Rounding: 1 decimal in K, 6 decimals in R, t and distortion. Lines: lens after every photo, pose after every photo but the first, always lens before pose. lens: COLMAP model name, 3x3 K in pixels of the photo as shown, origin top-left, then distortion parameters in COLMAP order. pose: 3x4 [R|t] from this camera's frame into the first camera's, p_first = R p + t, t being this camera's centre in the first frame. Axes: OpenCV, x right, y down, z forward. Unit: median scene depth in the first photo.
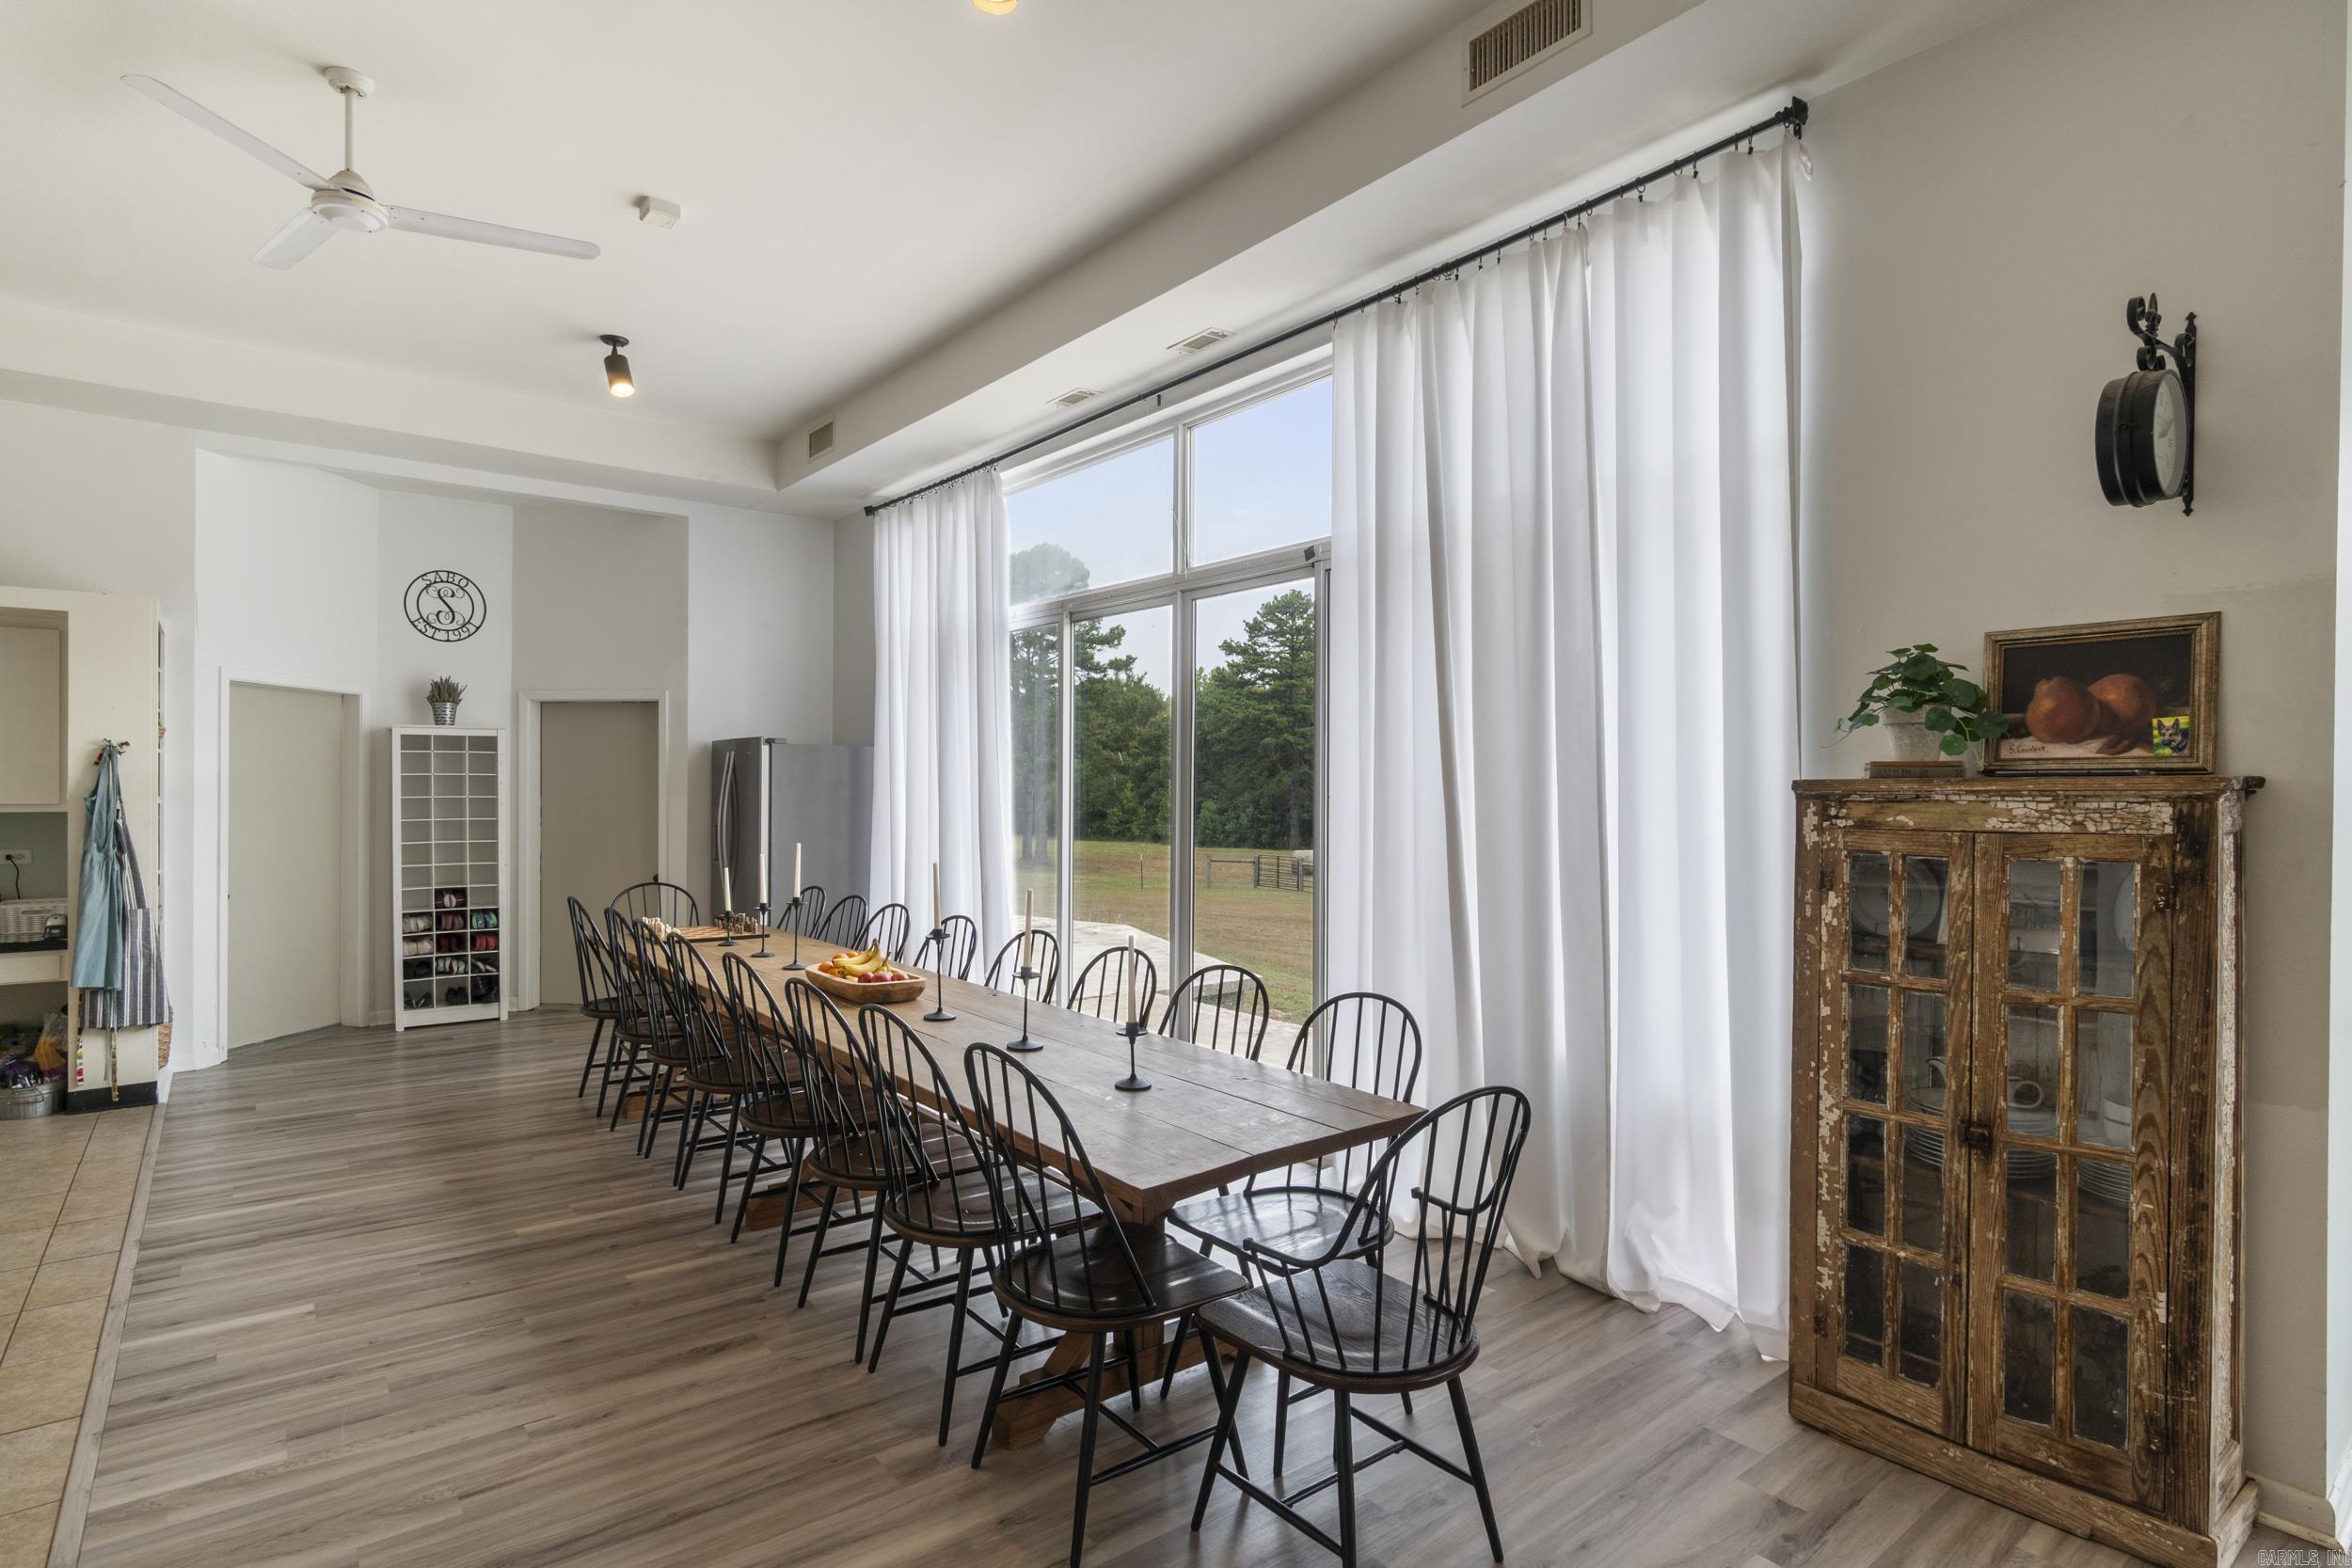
lens RADIAL K [[1178.1, 0, 1169.8], [0, 1178.1, 797.5], [0, 0, 1]] dist [-0.007553, 0.001175]
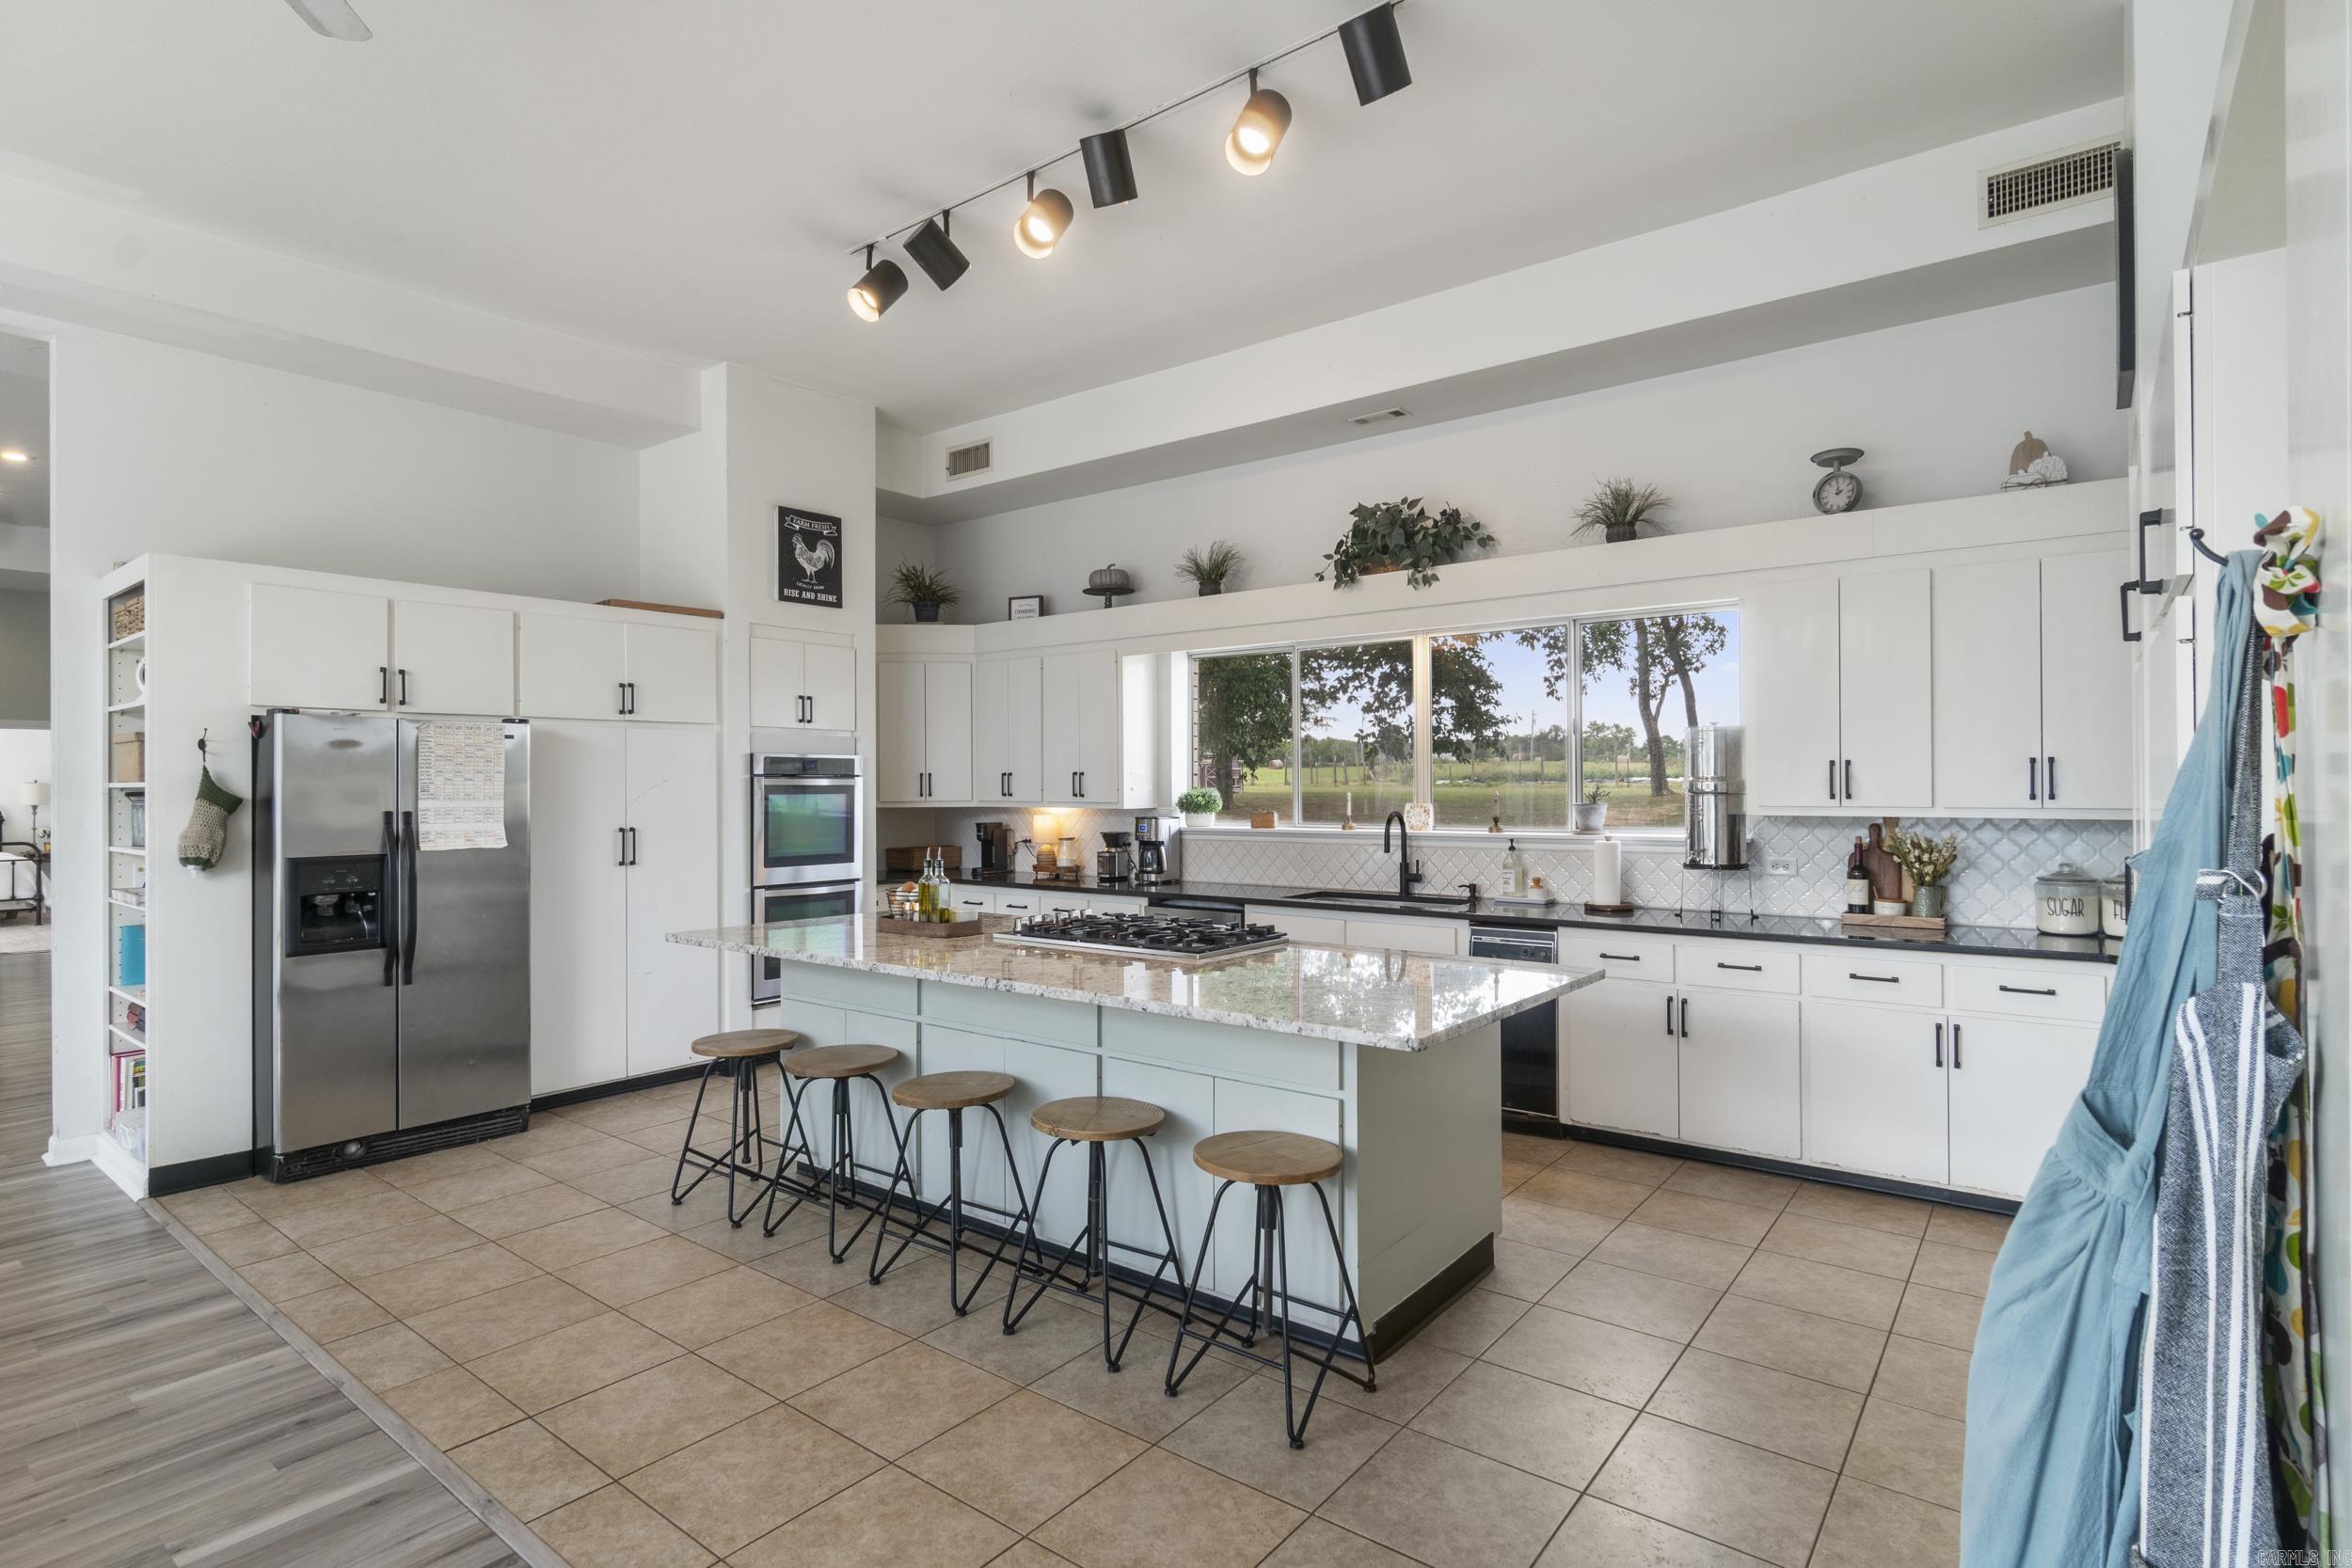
lens RADIAL K [[1178.1, 0, 1172.8], [0, 1178.1, 780.3], [0, 0, 1]] dist [-0.007553, 0.001175]
pose [[-0.974337, 0.000603, -0.225093, -0.549891], [-0.000124, 0.999995, 0.003214, -0.009663], [0.225094, 0.003160, -0.974332, 0.862841]]
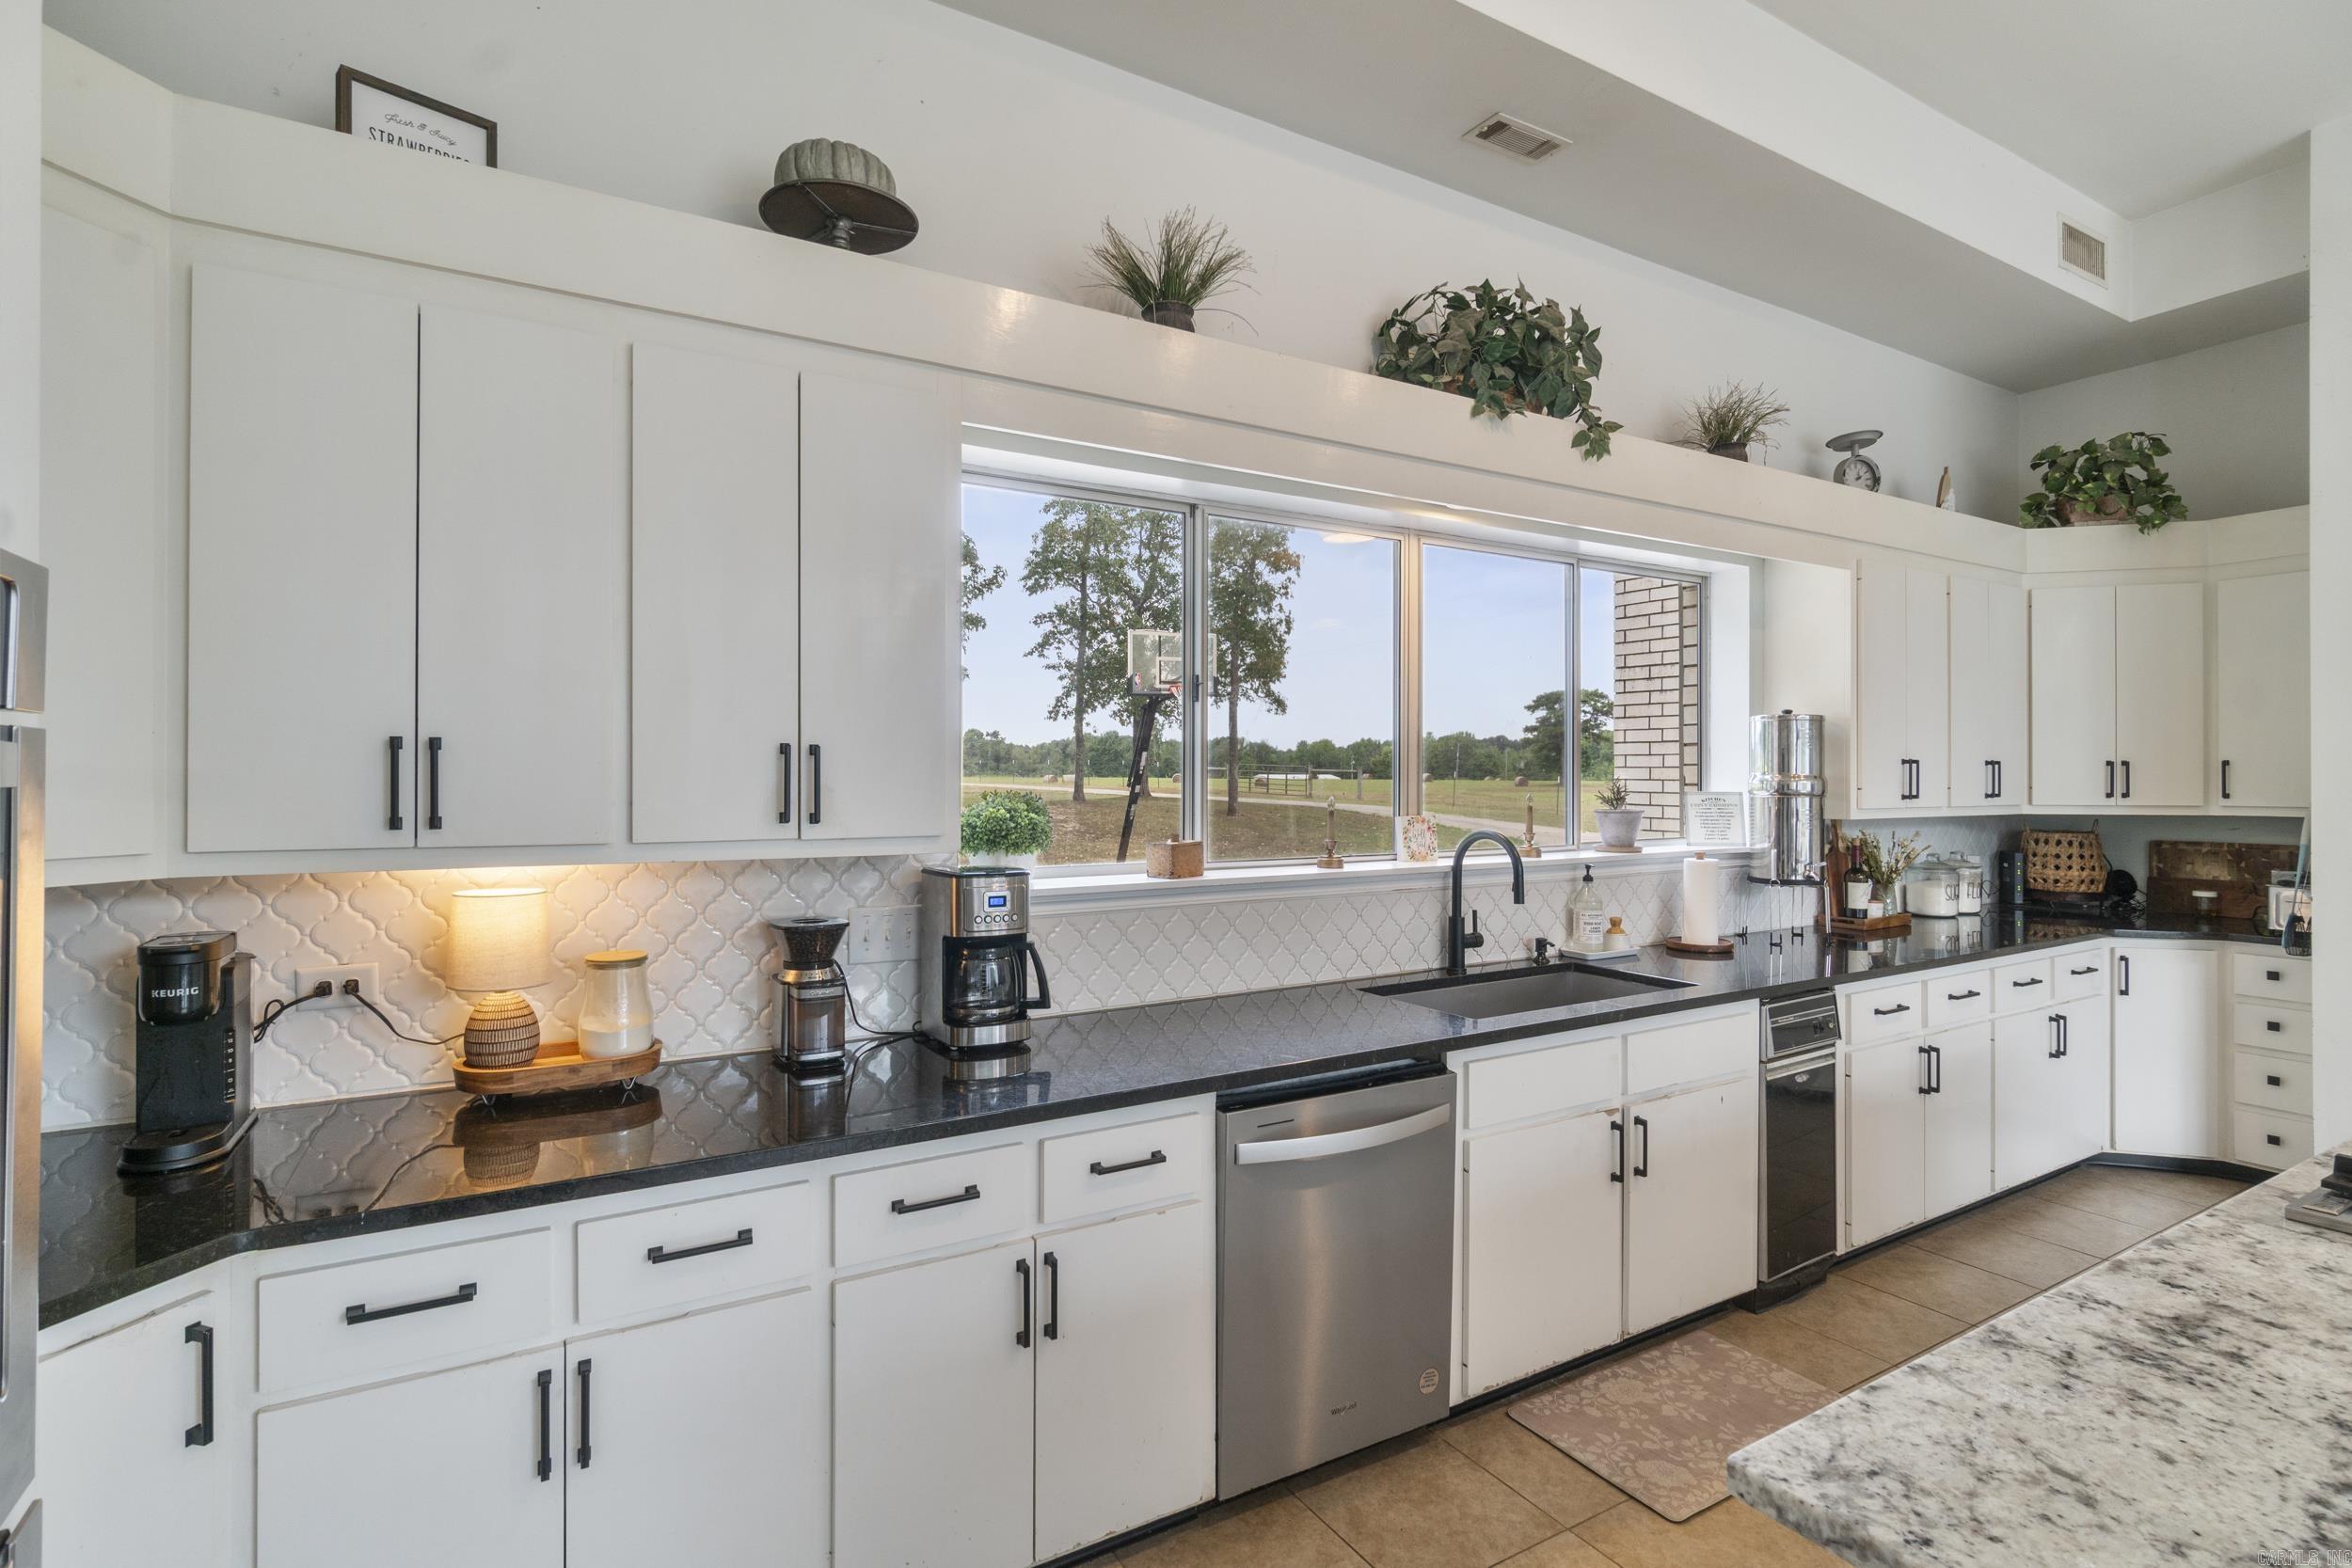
lens RADIAL K [[1139.4, 0, 1179.8], [0, 1139.4, 773.8], [0, 0, 1]] dist [-0.000800, 0.001095]
pose [[-0.144419, -0.003496, -0.989510, -0.410254], [-0.009260, 0.999955, -0.002181, -0.006089], [0.989473, 0.008848, -0.144445, 0.030978]]
